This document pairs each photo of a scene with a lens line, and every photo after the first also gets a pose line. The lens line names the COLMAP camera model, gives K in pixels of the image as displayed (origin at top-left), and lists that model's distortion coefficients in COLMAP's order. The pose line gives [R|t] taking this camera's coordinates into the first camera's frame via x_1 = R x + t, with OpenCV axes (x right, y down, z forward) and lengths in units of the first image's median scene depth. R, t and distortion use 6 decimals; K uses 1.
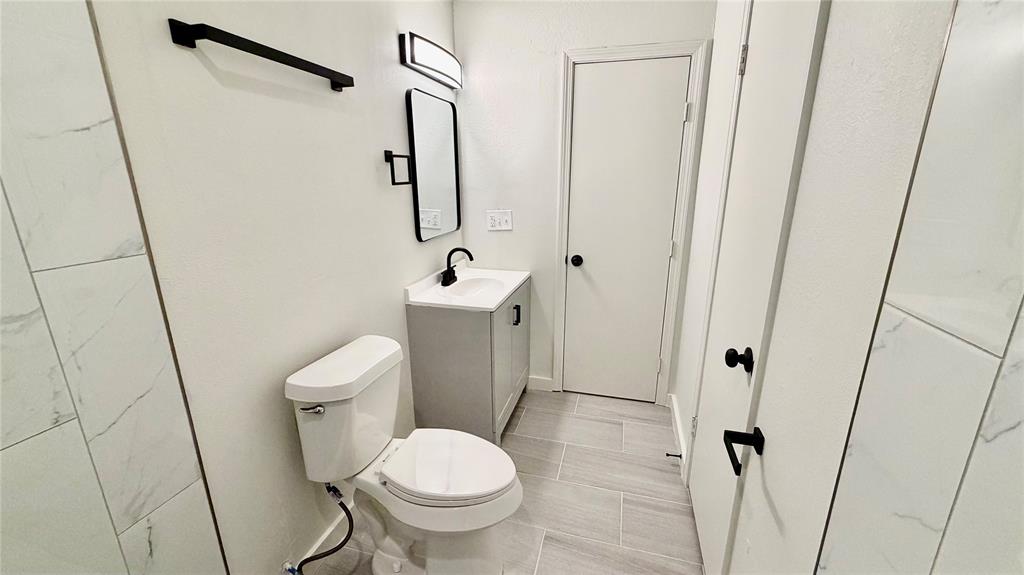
lens RADIAL K [[409.3, 0, 516.1], [0, 409.3, 289.0], [0, 0, 1]] dist [-0.000471, -0.000053]
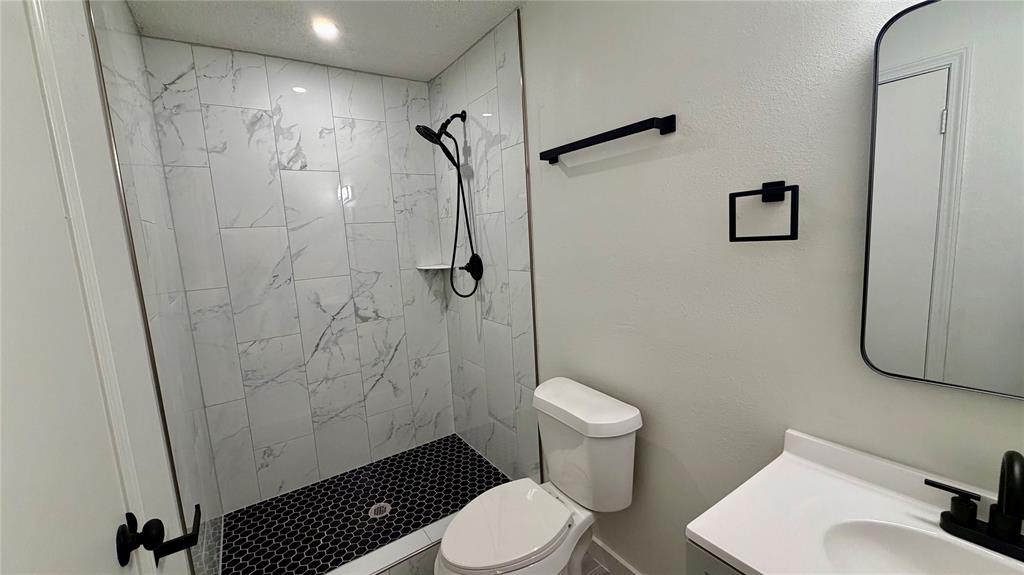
lens RADIAL K [[409.3, 0, 516.1], [0, 409.3, 289.0], [0, 0, 1]] dist [-0.000471, -0.000053]
pose [[-0.647655, 0.140797, -0.748812, 0.664350], [-0.146211, 0.941548, 0.303495, -0.567456], [0.747774, 0.306045, -0.589212, 1.989144]]
